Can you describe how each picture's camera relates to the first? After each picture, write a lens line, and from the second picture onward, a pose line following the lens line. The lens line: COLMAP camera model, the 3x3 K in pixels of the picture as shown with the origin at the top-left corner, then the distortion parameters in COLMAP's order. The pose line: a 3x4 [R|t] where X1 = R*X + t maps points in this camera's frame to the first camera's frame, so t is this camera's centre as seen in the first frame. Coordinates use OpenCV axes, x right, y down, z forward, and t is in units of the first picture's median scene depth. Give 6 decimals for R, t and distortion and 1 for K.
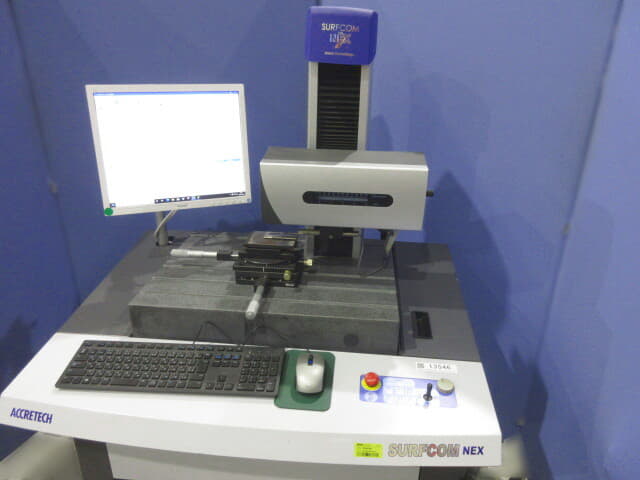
lens RADIAL K [[474.6, 0, 321.1], [0, 474.6, 224.7], [0, 0, 1]] dist [0.007924, 0.004719]
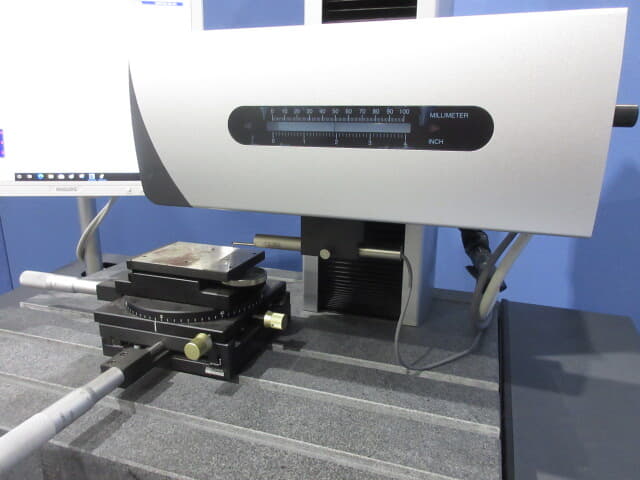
lens RADIAL K [[472.6, 0, 333.1], [0, 472.6, 239.6], [0, 0, 1]] dist [0.002880, 0.001111]
pose [[0.973385, 0.048727, -0.223936, 0.110748], [-0.077593, 0.989497, -0.121967, 0.057958], [0.215641, 0.136096, 0.966942, 0.626004]]
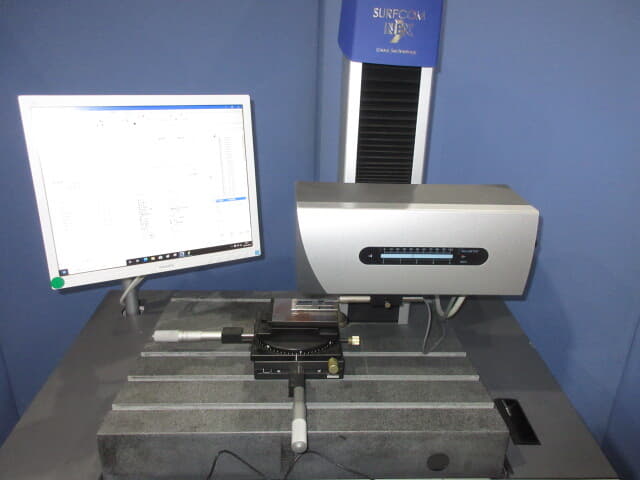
lens RADIAL K [[474.6, 0, 321.1], [0, 474.6, 224.7], [0, 0, 1]] dist [0.007924, 0.004719]
pose [[0.992769, -0.034221, 0.115060, -0.155798], [0.038413, 0.998669, -0.034409, -0.073893], [-0.113730, 0.038580, 0.992762, 0.294264]]
